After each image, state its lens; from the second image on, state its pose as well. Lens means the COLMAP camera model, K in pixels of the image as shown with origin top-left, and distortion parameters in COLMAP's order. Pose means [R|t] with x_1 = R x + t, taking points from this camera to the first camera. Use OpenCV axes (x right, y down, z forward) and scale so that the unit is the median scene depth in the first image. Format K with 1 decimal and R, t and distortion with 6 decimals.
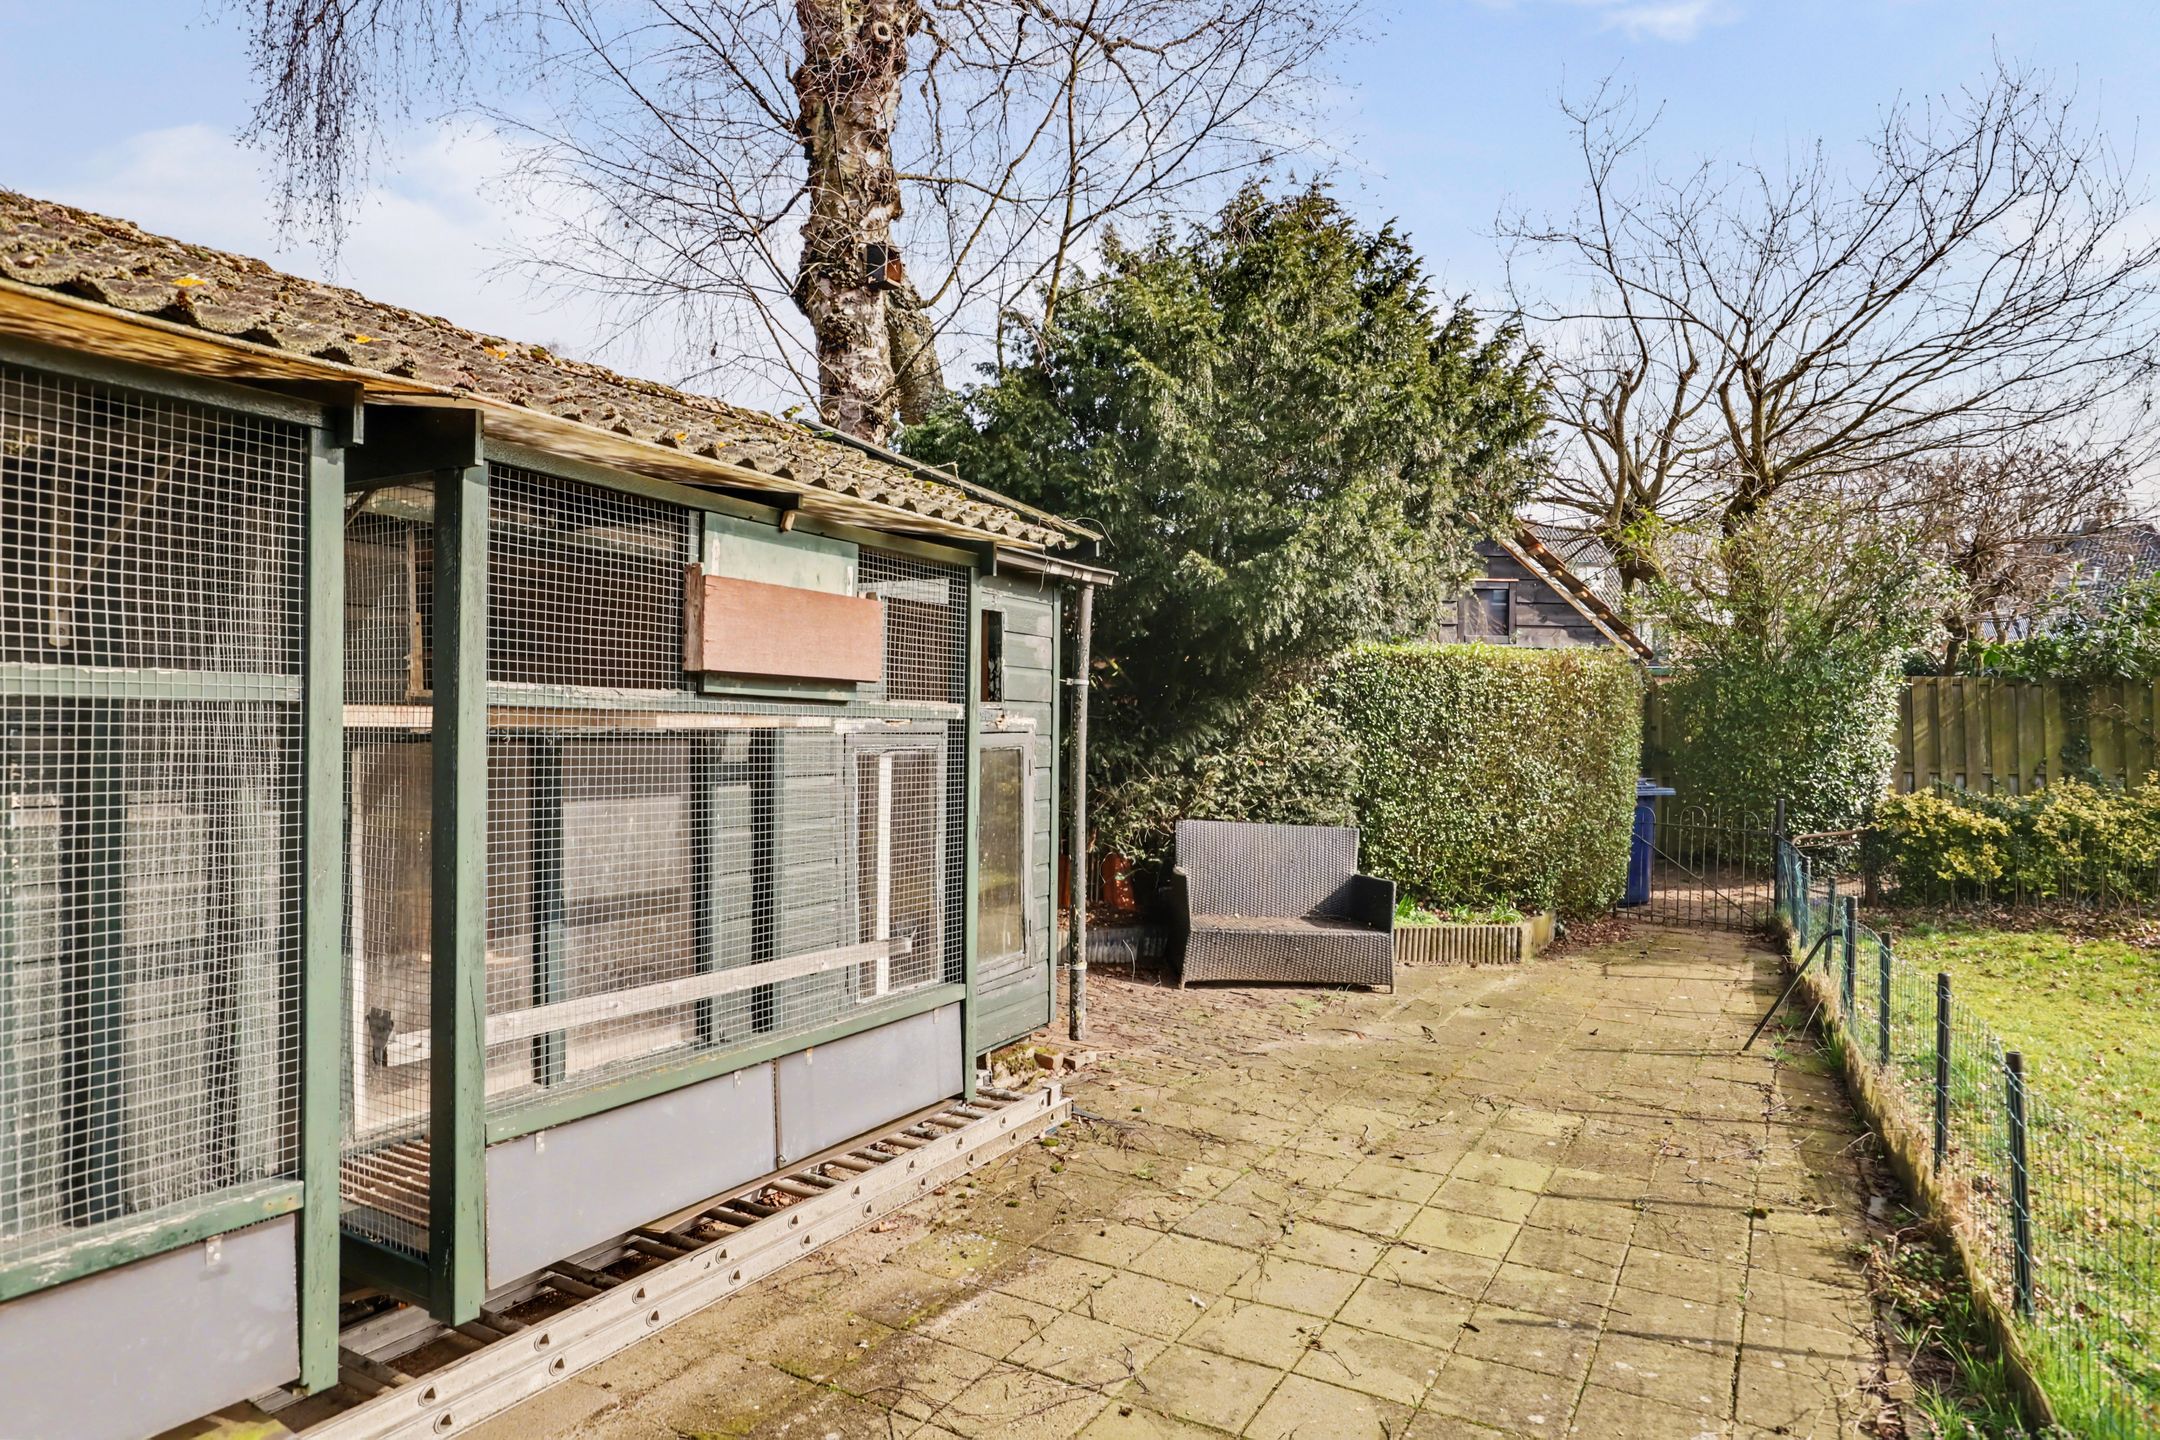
lens RADIAL K [[1201.4, 0, 1086.2], [0, 1201.4, 745.3], [0, 0, 1]] dist [0.000877, -0.000809]
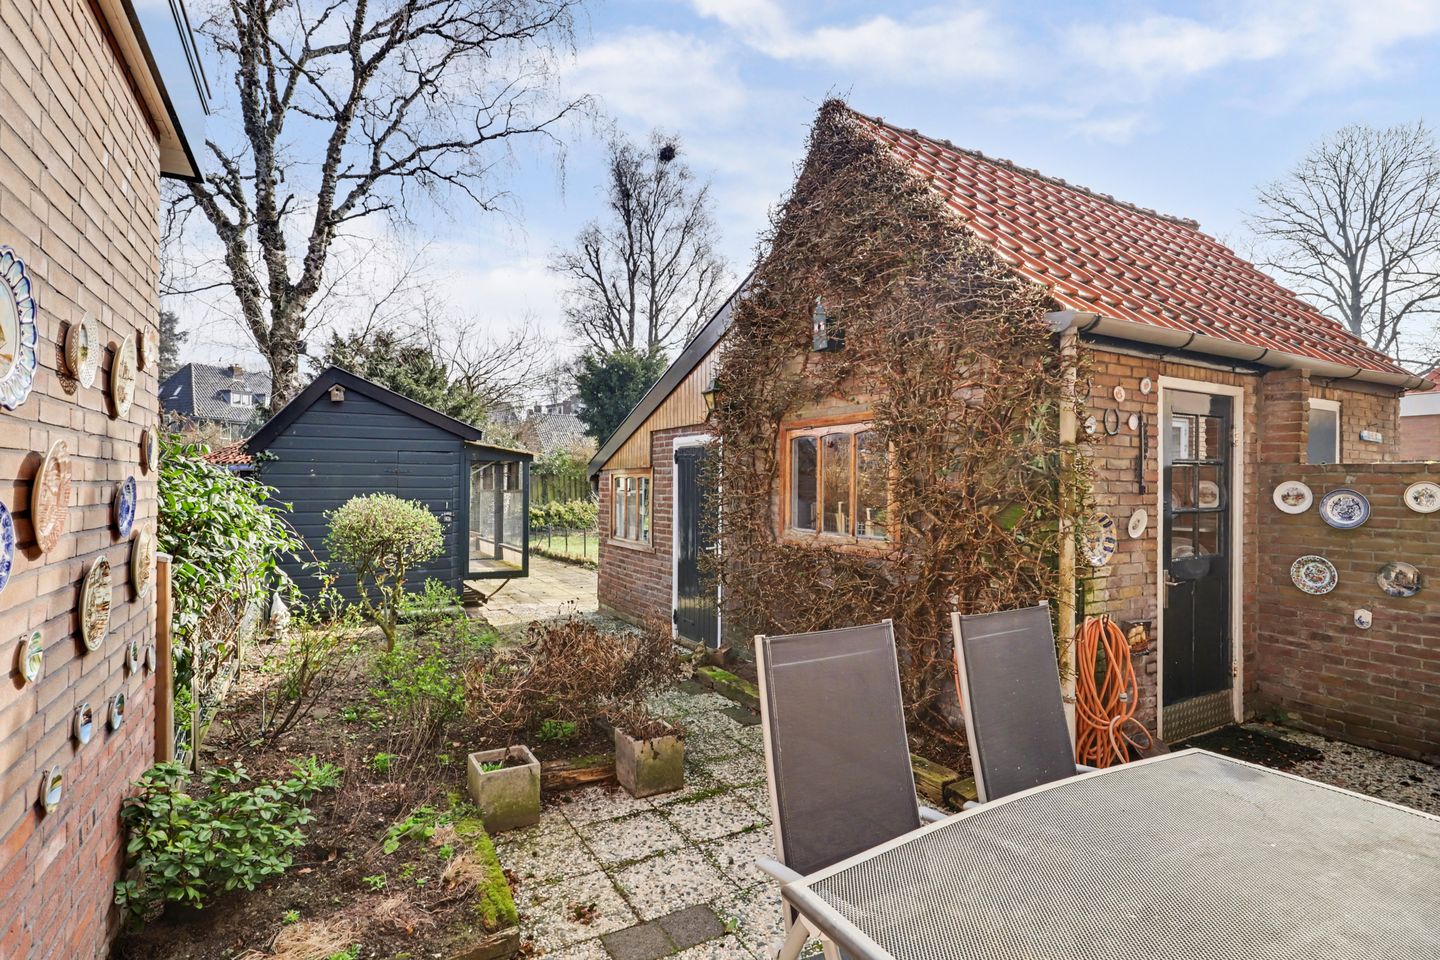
lens RADIAL K [[675.5, 0, 720.0], [0, 675.5, 480.0], [0, 0, 1]] dist [0.000668, -0.000088]
pose [[0.496431, -0.003143, 0.868070, -0.919832], [0.021769, 0.999724, -0.008830, -0.012104], [-0.867803, 0.023281, 0.496362, -0.645919]]
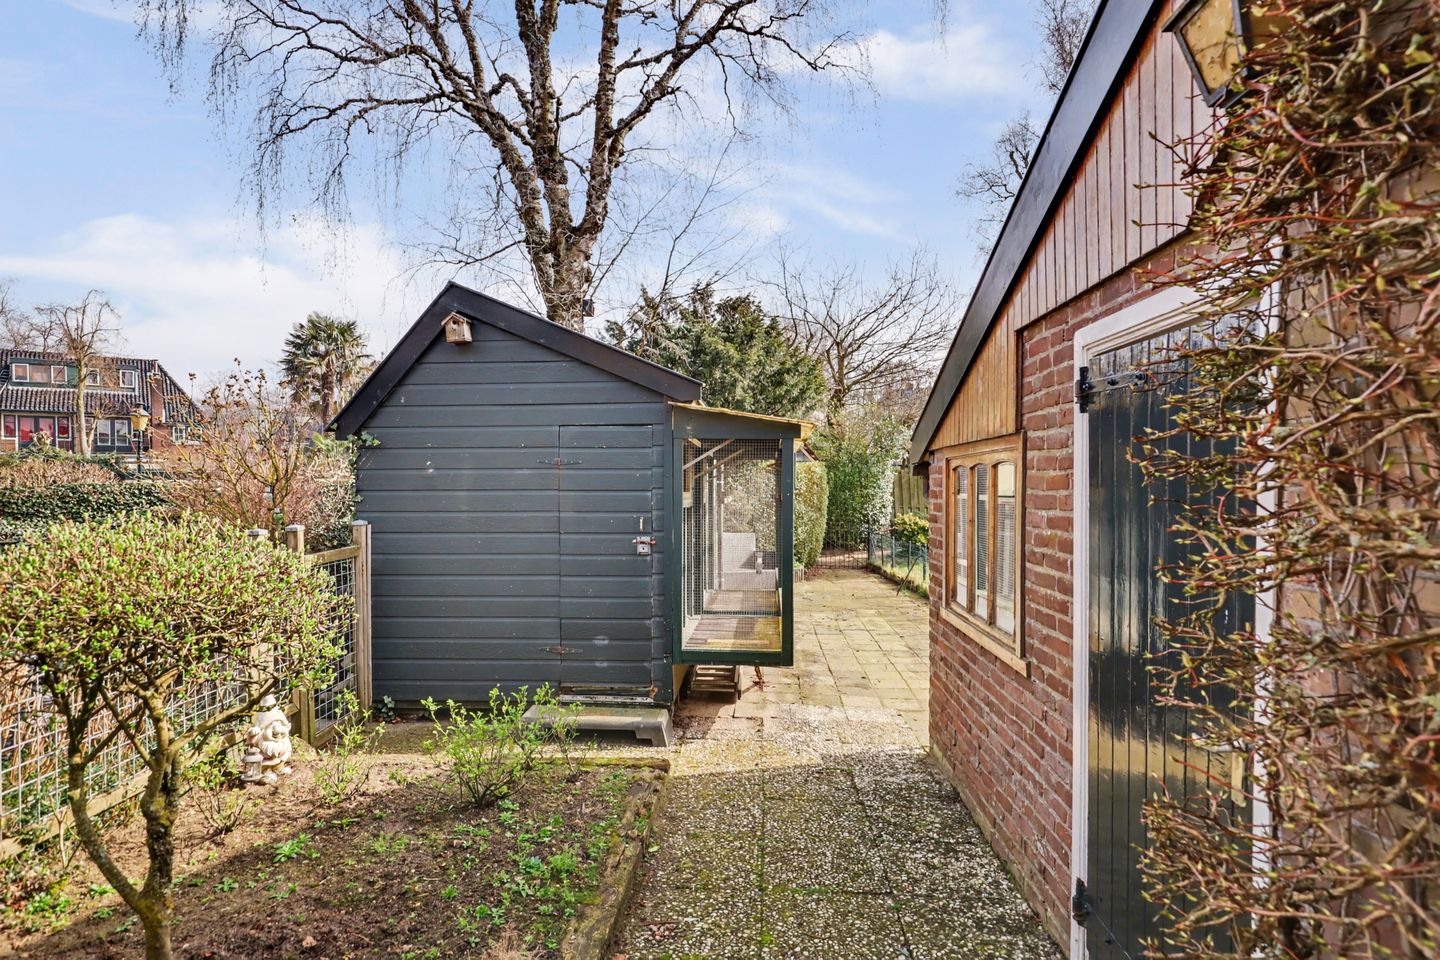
lens RADIAL K [[800.9, 0, 724.1], [0, 800.9, 496.8], [0, 0, 1]] dist [0.000877, -0.000809]
pose [[0.883258, -0.023097, 0.468318, -0.544571], [0.026266, 0.999655, -0.000235, -0.011964], [-0.468151, 0.012508, 0.883560, -0.424566]]
